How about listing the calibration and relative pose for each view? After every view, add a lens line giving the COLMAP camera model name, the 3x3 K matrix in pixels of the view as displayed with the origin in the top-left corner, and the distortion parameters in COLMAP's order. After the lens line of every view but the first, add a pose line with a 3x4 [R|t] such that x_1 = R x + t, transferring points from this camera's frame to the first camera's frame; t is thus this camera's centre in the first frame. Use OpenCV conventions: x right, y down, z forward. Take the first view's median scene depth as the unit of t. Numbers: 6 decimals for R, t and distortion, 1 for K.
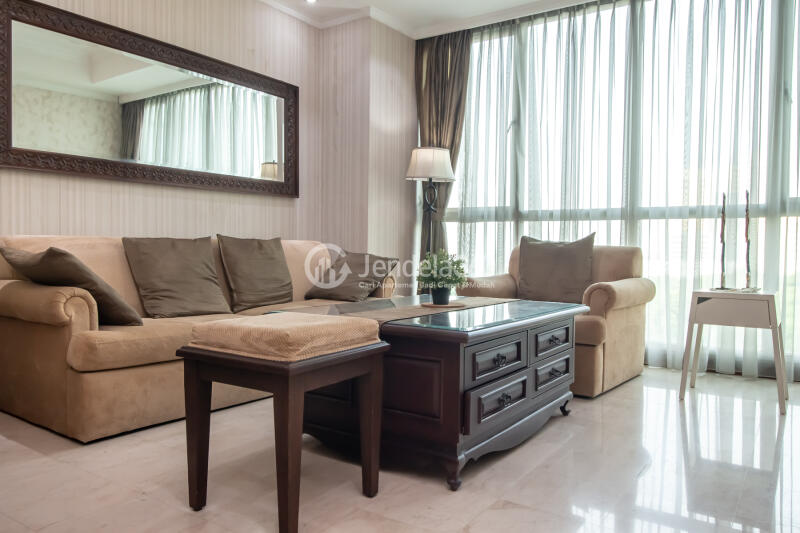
lens RADIAL K [[575.6, 0, 400.0], [0, 575.6, 266.5], [0, 0, 1]] dist [0.002188, 0.003359]
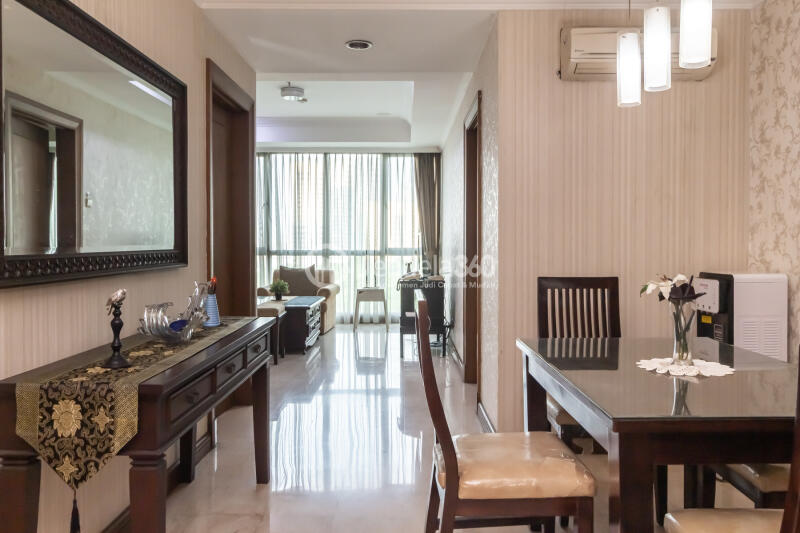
lens RADIAL K [[411.9, 0, 400.0], [0, 411.9, 266.5], [0, 0, 1]] dist [0.000041, -0.000007]
pose [[0.818246, -0.018759, 0.574562, -0.278749], [0.022814, 0.999740, 0.000151, -0.038881], [-0.574416, 0.012985, 0.818461, -0.442627]]
